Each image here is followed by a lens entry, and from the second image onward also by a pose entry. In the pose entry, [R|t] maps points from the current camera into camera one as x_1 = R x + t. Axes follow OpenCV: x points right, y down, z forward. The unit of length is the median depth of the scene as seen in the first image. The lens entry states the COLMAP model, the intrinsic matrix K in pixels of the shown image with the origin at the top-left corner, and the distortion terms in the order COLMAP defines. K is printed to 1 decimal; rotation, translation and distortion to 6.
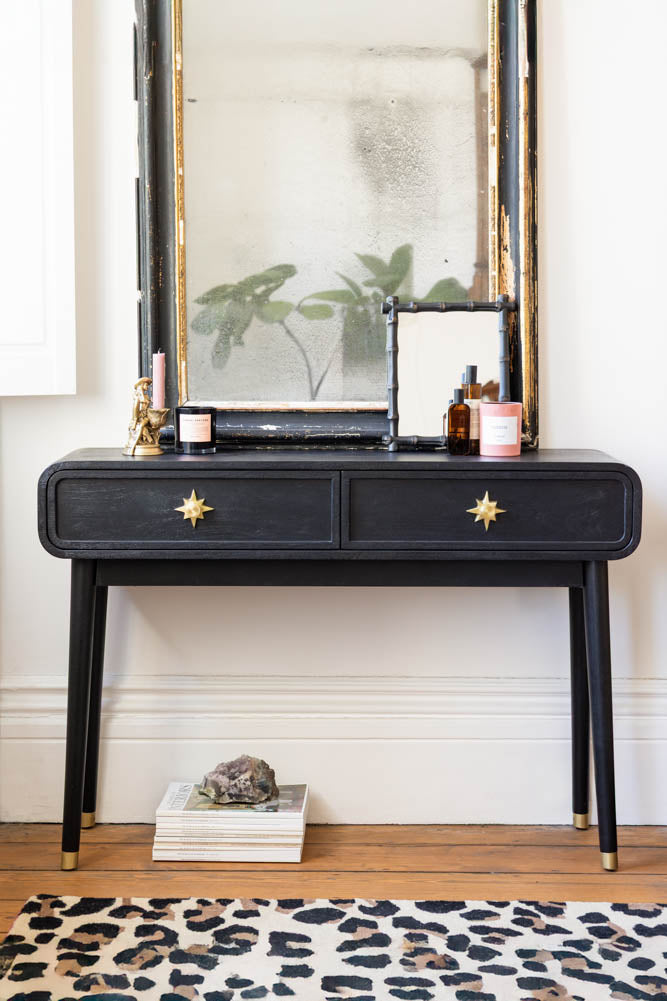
lens RADIAL K [[1826.1, 0, 333.5], [0, 1826.1, 500.5], [0, 0, 1]] dist [-0.140024, -0.072026]
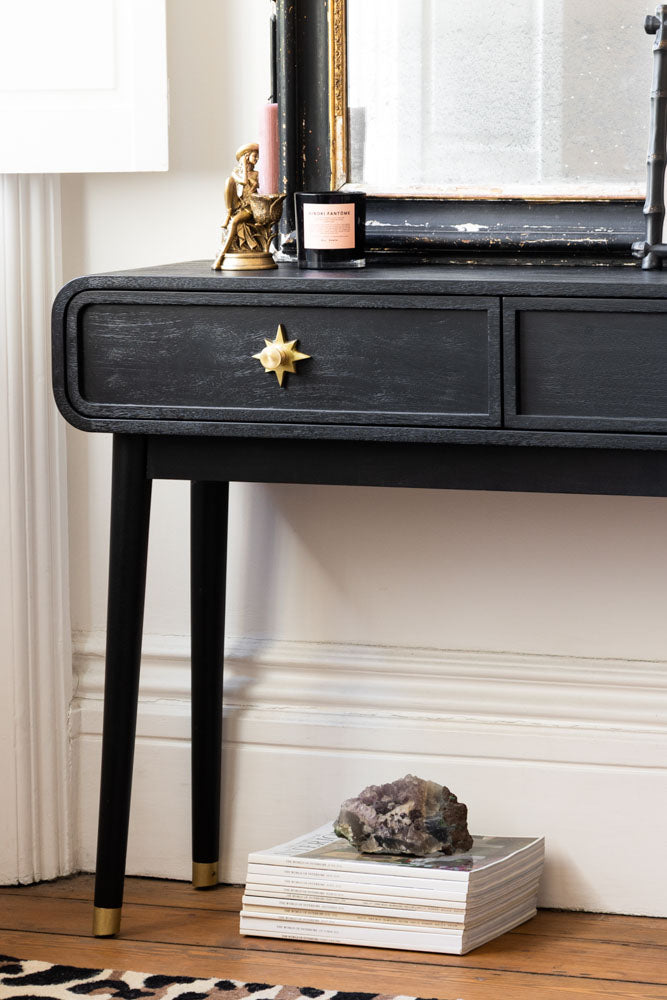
lens RADIAL K [[3993.0, 0, 333.5], [0, 3993.0, 500.0], [0, 0, 1]] dist [-0.224666, -2.195183]
pose [[0.919441, 0.032938, -0.391845, 0.447345], [-0.027416, 0.999430, 0.019682, 0.024967], [0.392270, -0.007354, 0.919821, -0.217744]]
